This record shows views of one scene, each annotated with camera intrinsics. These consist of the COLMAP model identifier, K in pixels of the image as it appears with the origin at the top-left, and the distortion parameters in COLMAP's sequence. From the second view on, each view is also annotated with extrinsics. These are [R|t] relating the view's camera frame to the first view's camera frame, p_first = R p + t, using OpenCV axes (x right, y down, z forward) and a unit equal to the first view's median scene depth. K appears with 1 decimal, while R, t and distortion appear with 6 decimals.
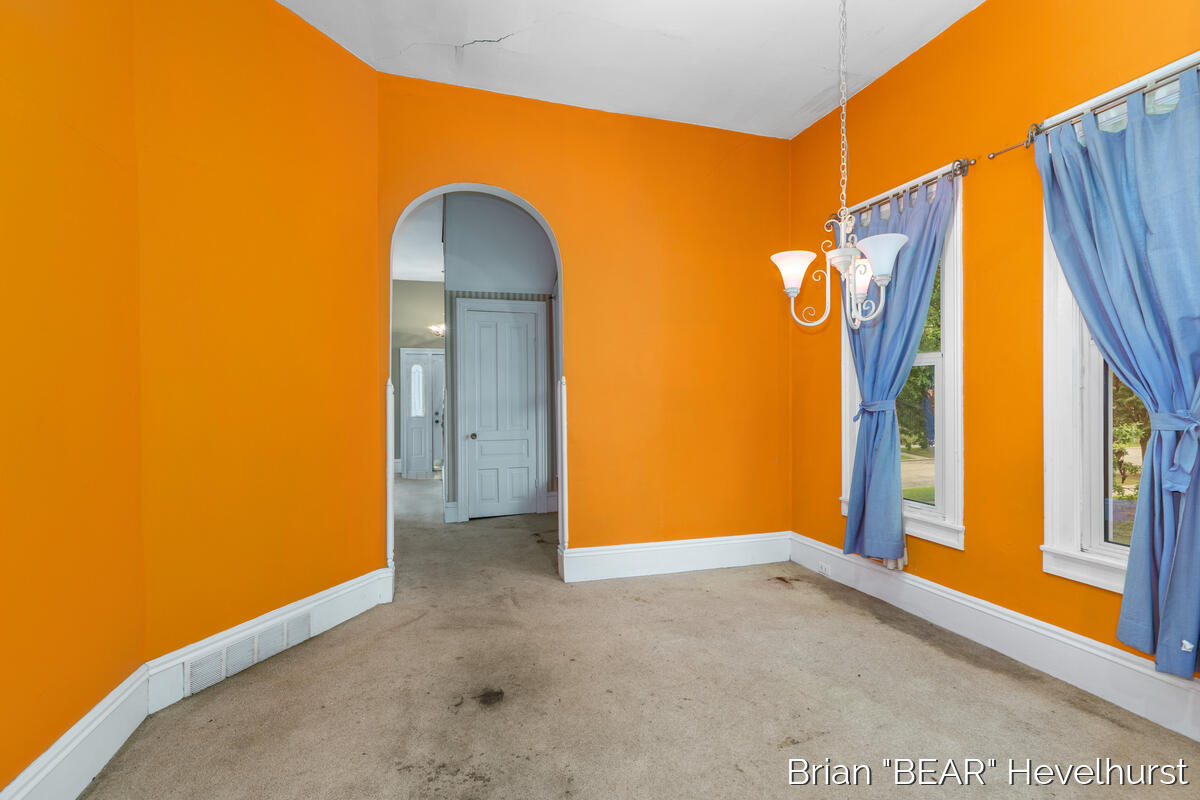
lens RADIAL K [[555.2, 0, 600.5], [0, 555.2, 398.2], [0, 0, 1]] dist [-0.001411, 0.000537]
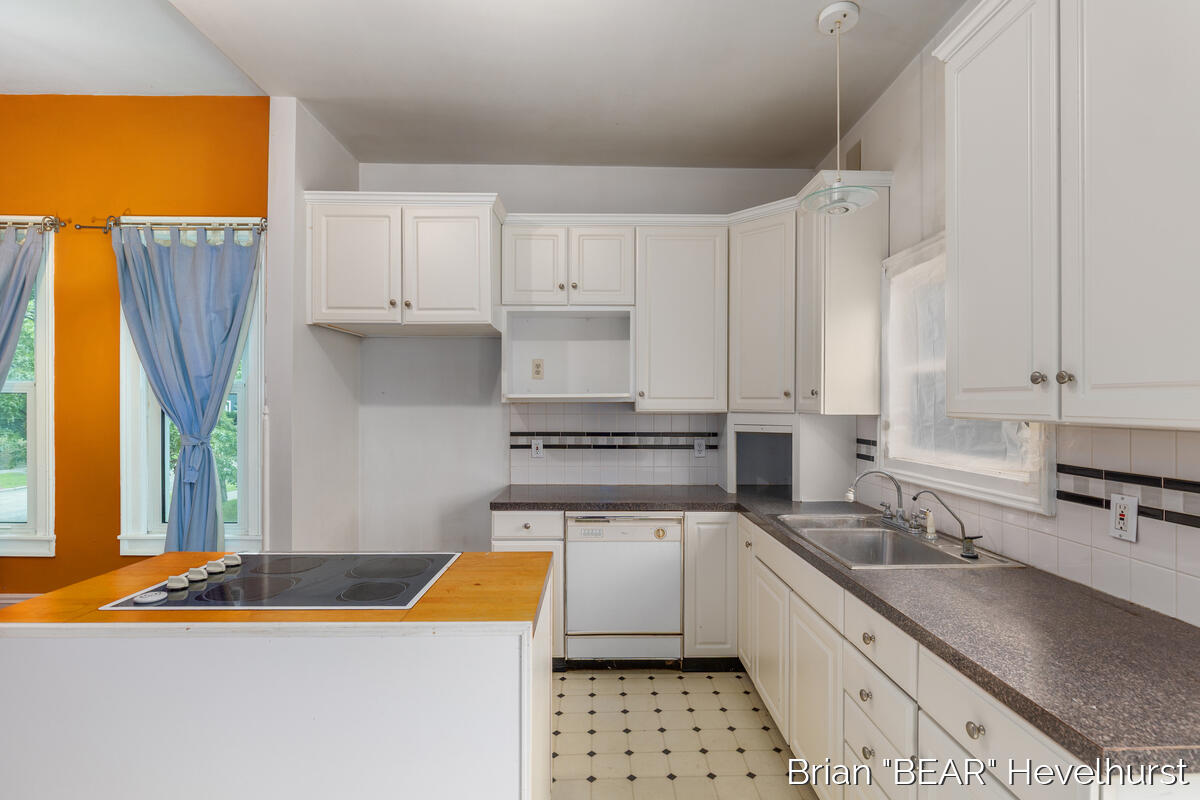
lens RADIAL K [[551.5, 0, 601.5], [0, 551.5, 402.1], [0, 0, 1]] dist [-0.011681, 0.001094]
pose [[0.271516, 0.006353, 0.962413, -0.147586], [-0.004359, 0.999976, -0.005371, -0.051291], [-0.962424, -0.002736, 0.271537, -0.469889]]
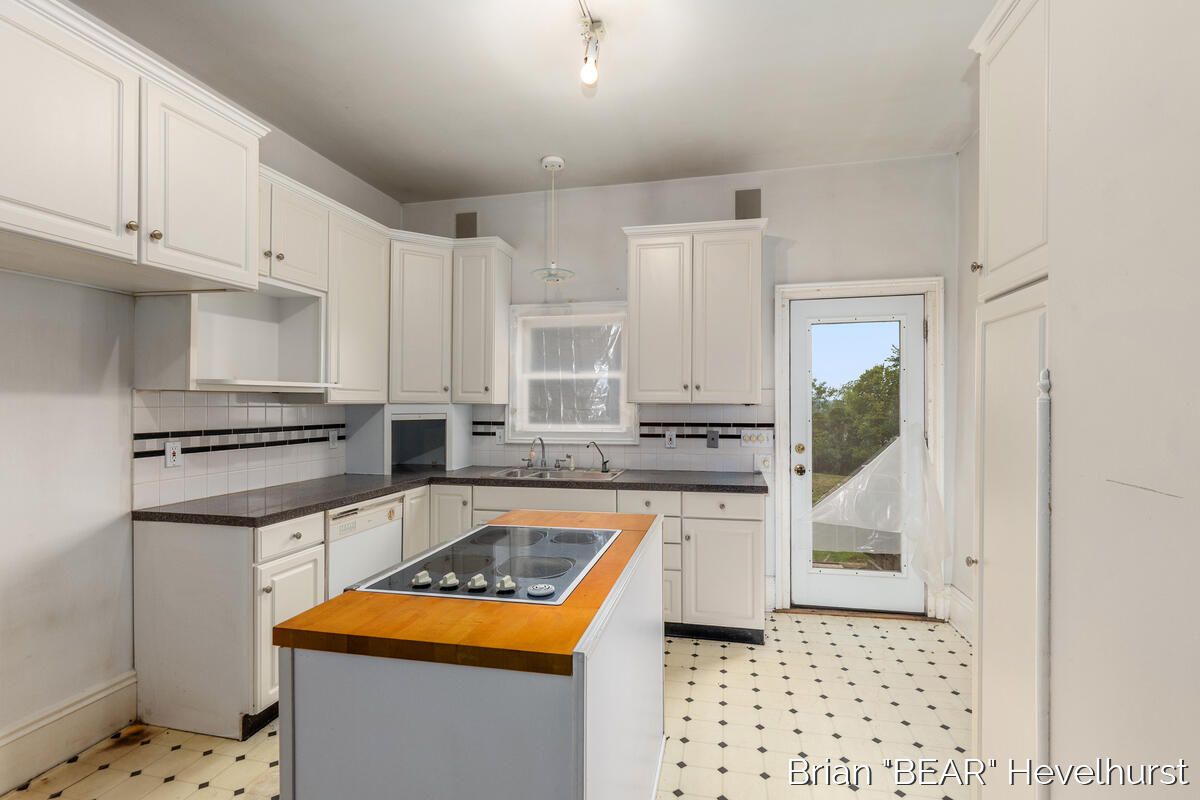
lens RADIAL K [[555.2, 0, 609.6], [0, 555.2, 402.7], [0, 0, 1]] dist [-0.001411, 0.000537]
pose [[-0.876768, 0.002559, 0.480907, 0.082722], [-0.000527, 0.999980, -0.006282, -0.001979], [-0.480913, -0.005762, -0.876749, 1.951067]]
